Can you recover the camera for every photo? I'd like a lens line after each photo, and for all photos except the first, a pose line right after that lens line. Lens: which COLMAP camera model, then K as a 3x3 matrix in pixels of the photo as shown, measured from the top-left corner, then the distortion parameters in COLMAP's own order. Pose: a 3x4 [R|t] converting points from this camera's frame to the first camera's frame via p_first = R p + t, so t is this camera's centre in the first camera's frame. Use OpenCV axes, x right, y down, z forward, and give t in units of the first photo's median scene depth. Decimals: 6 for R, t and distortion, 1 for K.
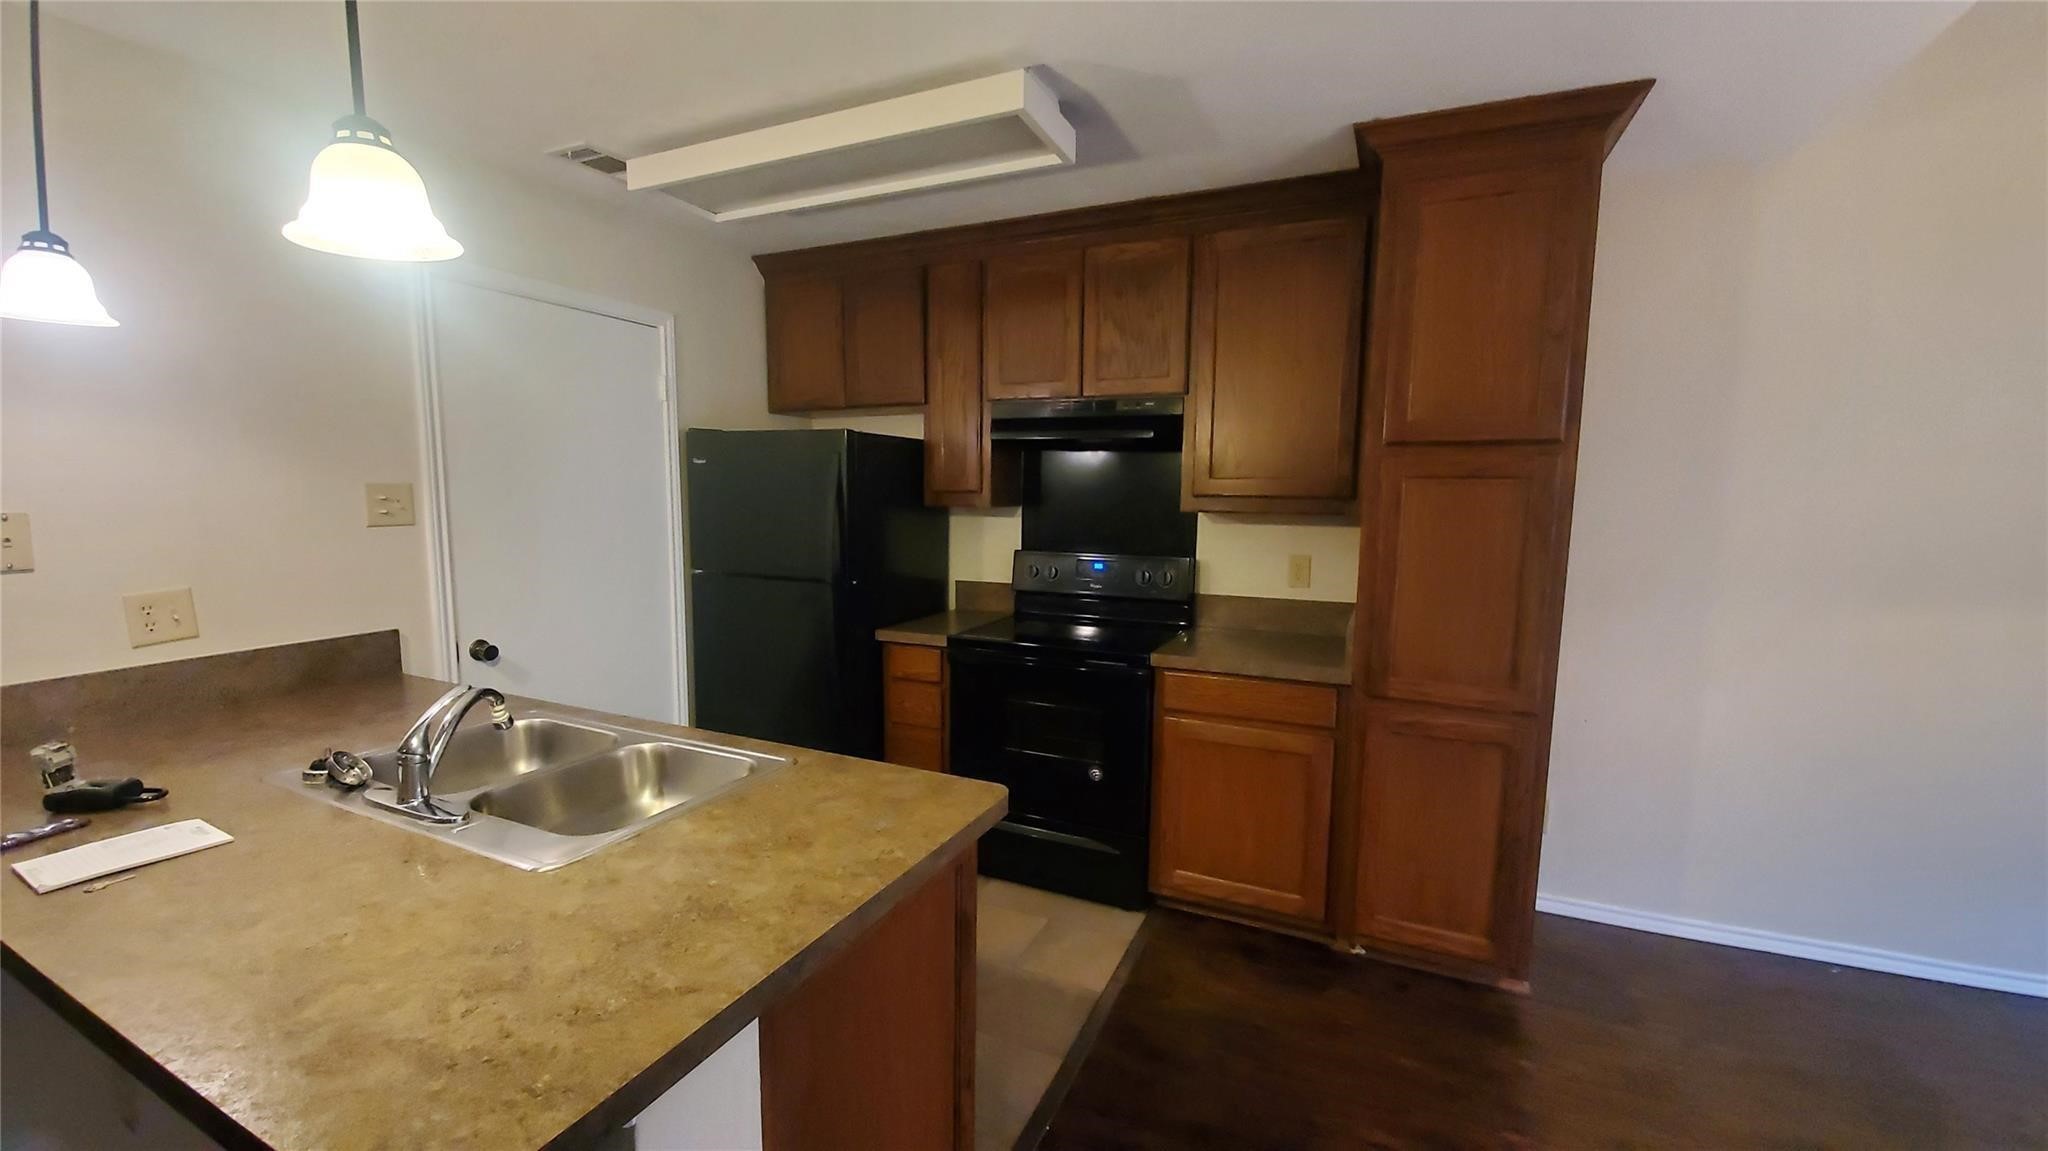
lens RADIAL K [[800.9, 0, 1024.0], [0, 800.9, 575.5], [0, 0, 1]] dist [-0.017902, -0.000076]
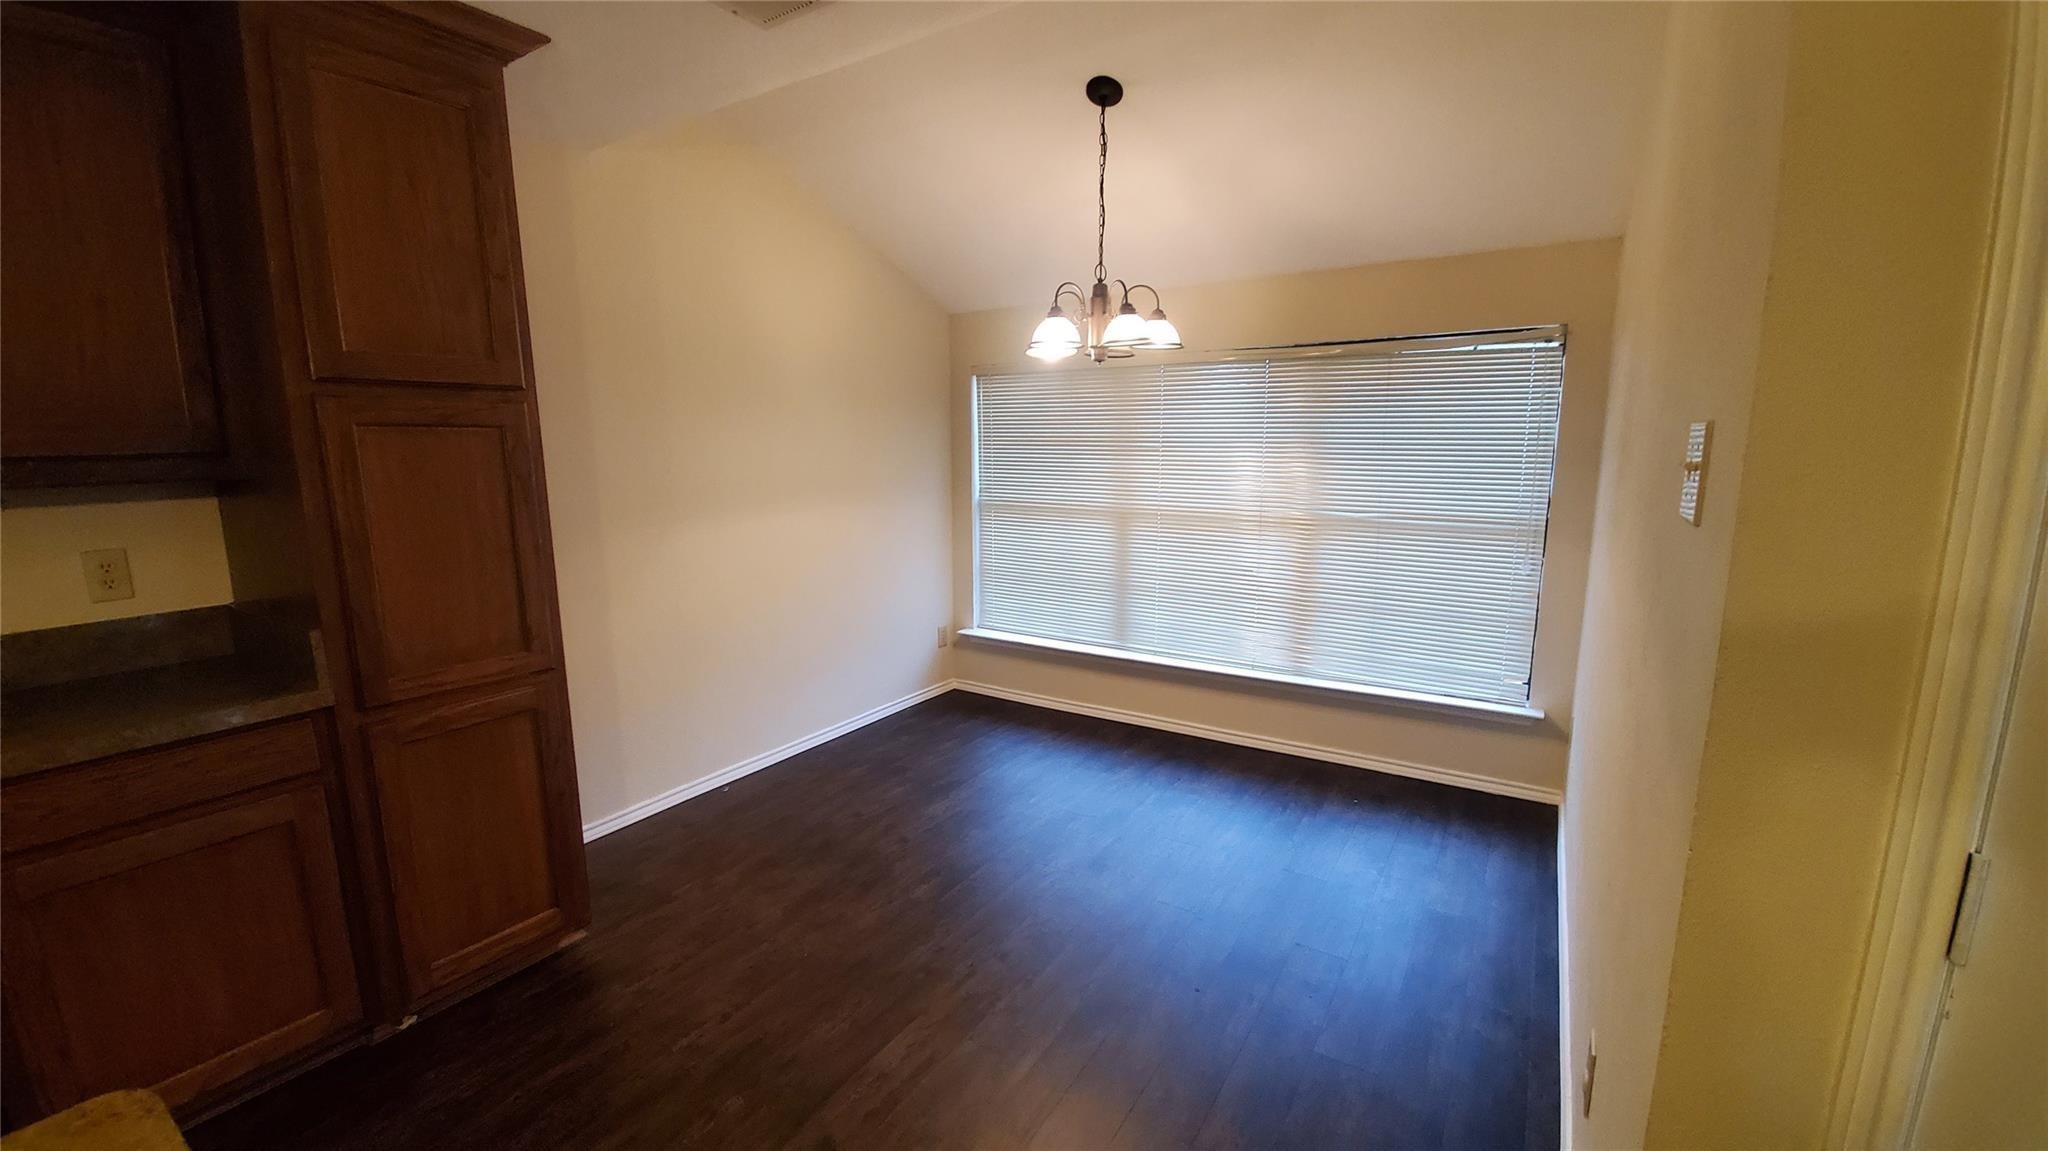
lens RADIAL K [[800.9, 0, 1024.0], [0, 800.9, 575.5], [0, 0, 1]] dist [-0.017902, -0.000076]
pose [[0.135005, -0.170203, 0.976117, -0.211177], [0.113968, 0.981265, 0.155338, -0.023903], [-0.984269, 0.090275, 0.151874, 0.249173]]
